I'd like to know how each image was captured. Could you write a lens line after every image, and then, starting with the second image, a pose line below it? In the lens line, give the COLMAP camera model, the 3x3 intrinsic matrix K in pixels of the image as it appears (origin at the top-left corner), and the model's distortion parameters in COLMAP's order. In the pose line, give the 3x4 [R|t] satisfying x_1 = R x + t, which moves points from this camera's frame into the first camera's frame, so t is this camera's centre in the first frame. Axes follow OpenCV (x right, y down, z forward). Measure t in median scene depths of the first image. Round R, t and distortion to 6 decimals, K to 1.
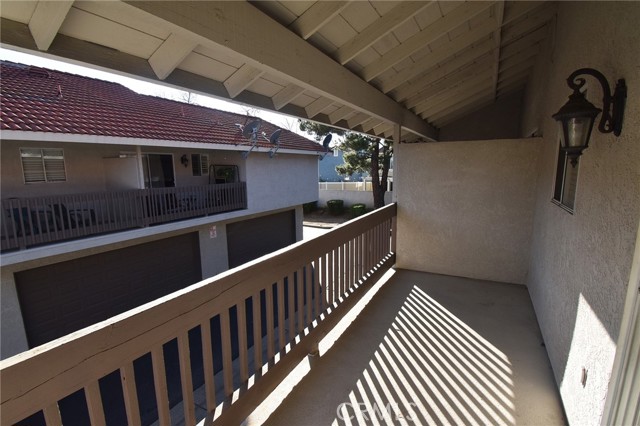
lens RADIAL K [[293.4, 0, 320.0], [0, 293.4, 213.0], [0, 0, 1]] dist [0.018962, -0.025045]
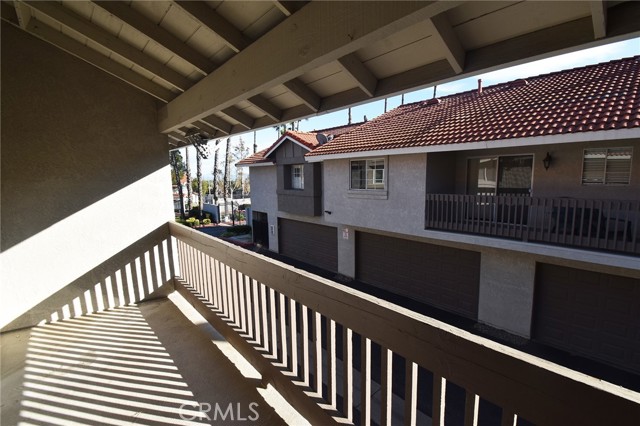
lens RADIAL K [[293.4, 0, 320.0], [0, 293.4, 213.0], [0, 0, 1]] dist [0.018962, -0.025045]
pose [[-0.321154, 0.133886, -0.937515, 0.243104], [-0.133581, 0.973654, 0.184806, -0.071805], [0.937559, 0.184585, -0.294809, 0.471629]]
